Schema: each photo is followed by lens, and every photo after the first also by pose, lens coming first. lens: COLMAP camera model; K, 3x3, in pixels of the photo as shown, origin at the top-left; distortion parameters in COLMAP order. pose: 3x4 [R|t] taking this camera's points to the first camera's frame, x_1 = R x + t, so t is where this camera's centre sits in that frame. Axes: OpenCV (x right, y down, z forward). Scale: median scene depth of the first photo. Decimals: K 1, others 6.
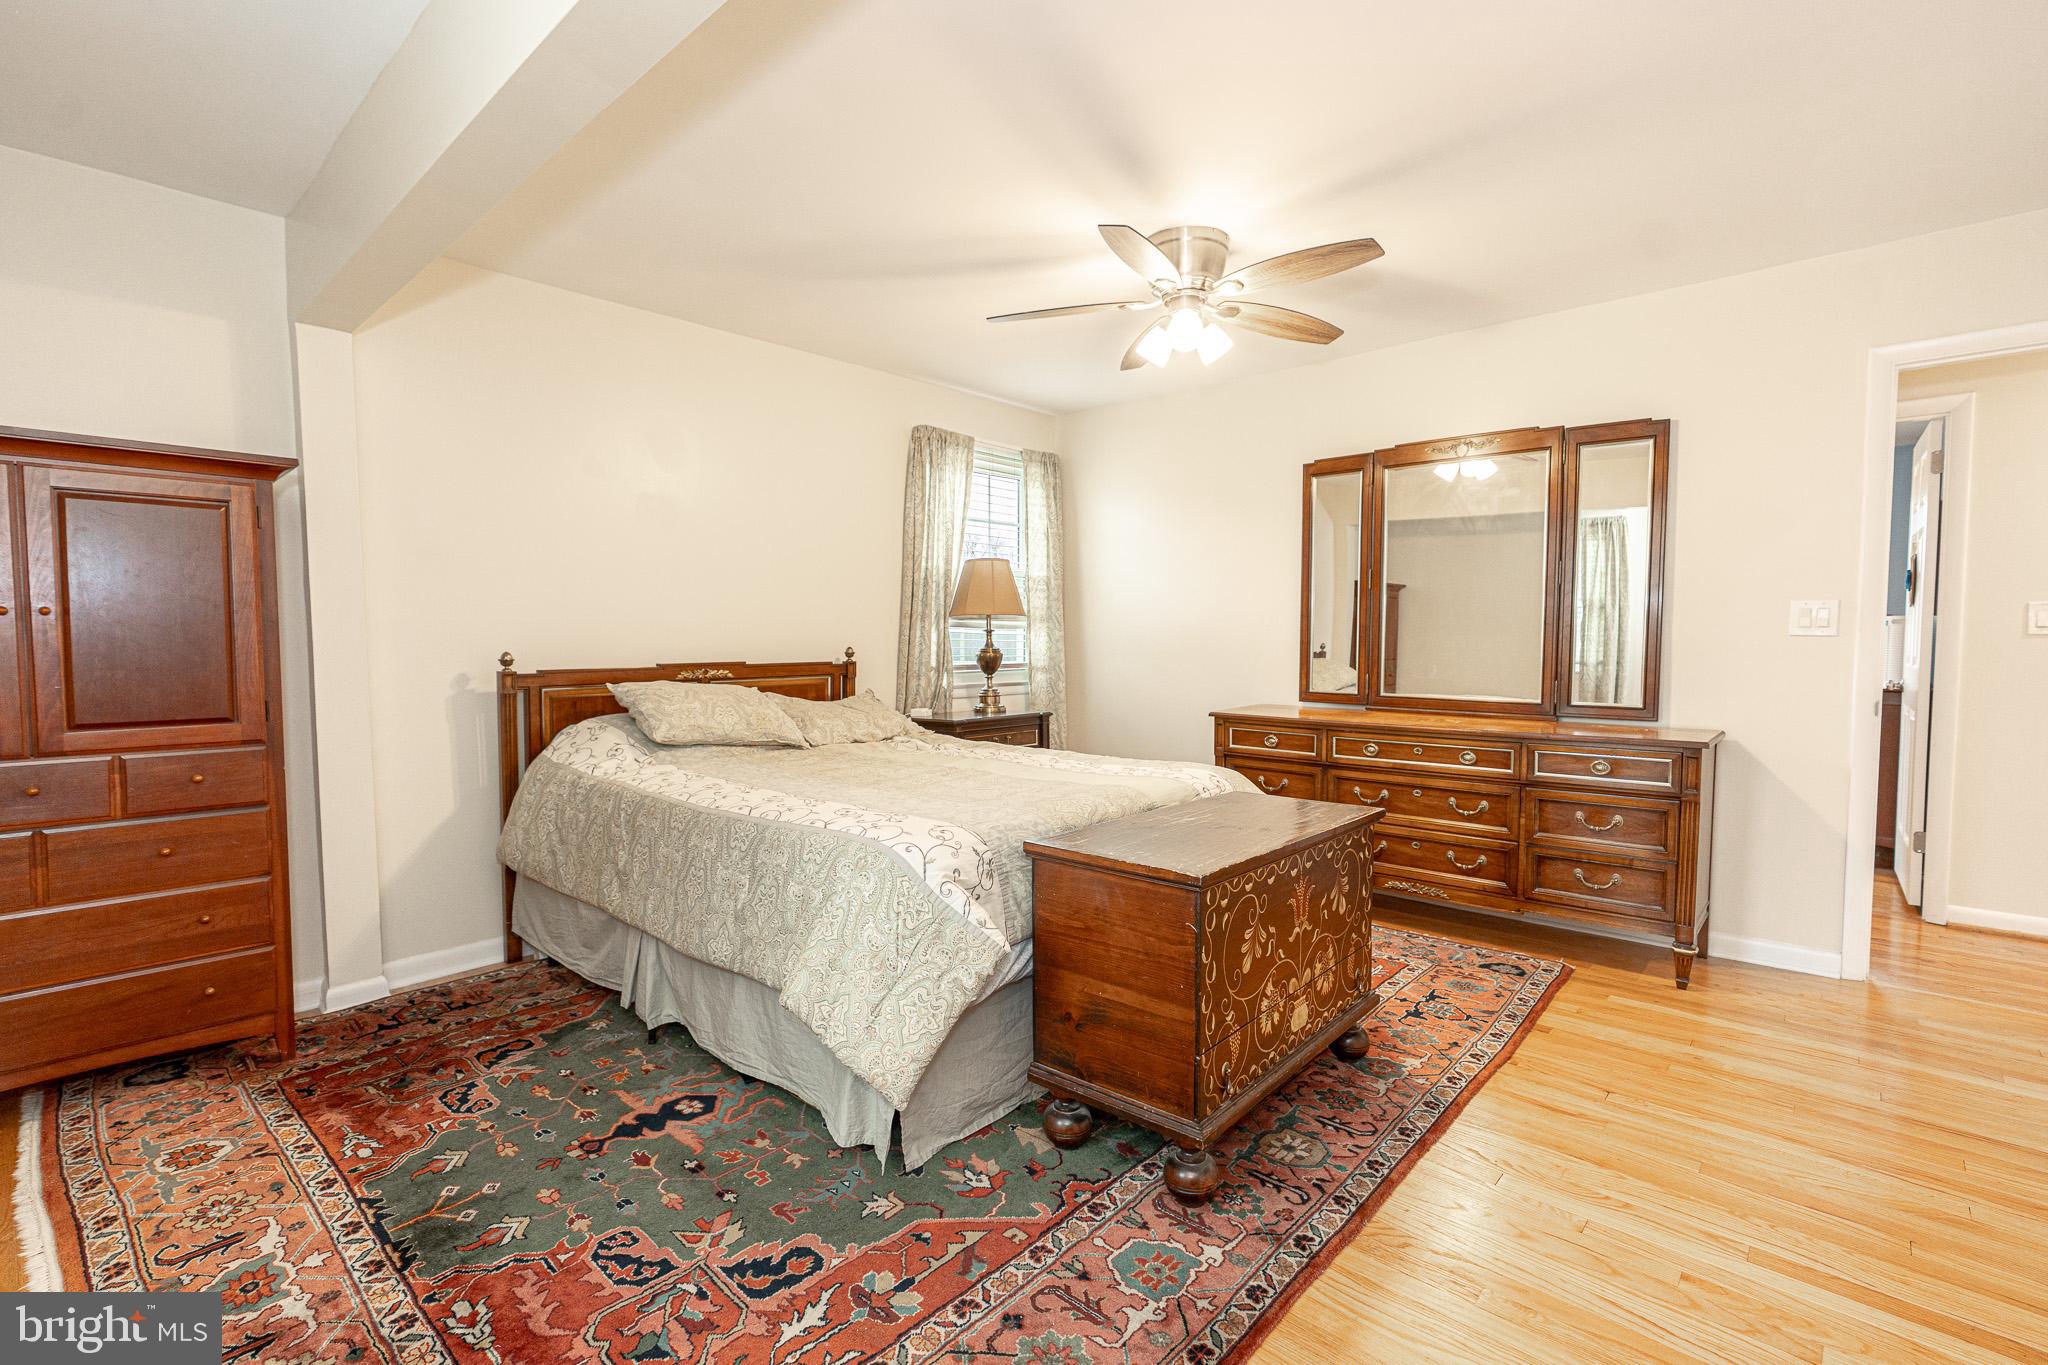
lens RADIAL K [[919.2, 0, 1023.4], [0, 919.2, 687.0], [0, 0, 1]] dist [-0.007296, 0.002735]
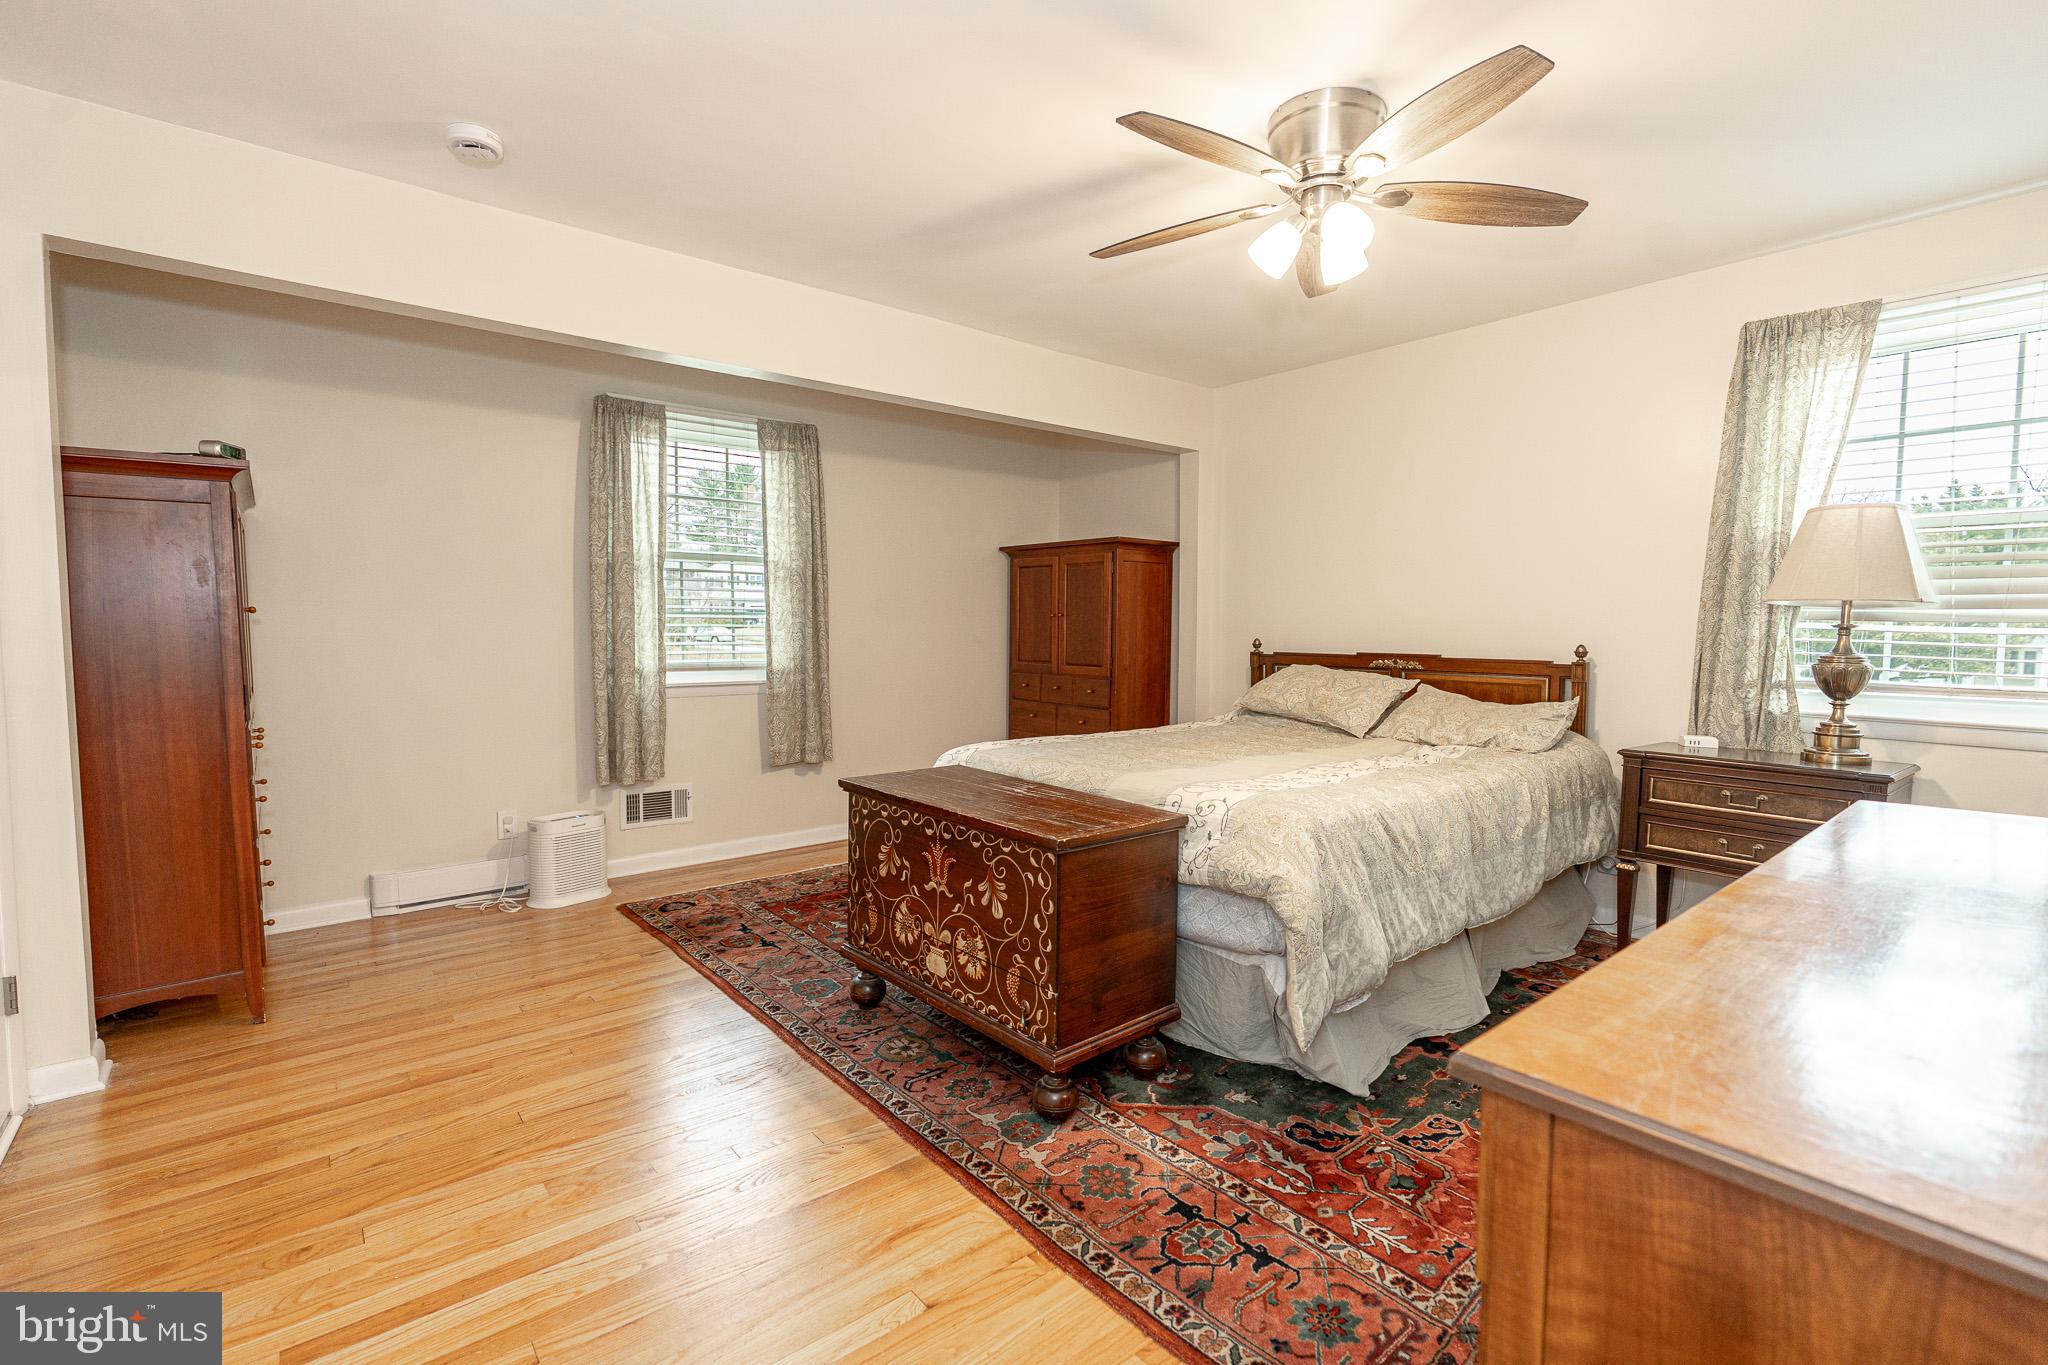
lens RADIAL K [[919.2, 0, 1022.0], [0, 919.2, 679.8], [0, 0, 1]] dist [-0.007296, 0.002735]
pose [[-0.136430, 0.061120, -0.988762, 1.017008], [-0.062099, 0.995604, 0.070112, -0.056659], [0.988701, 0.070966, -0.132035, 0.899929]]
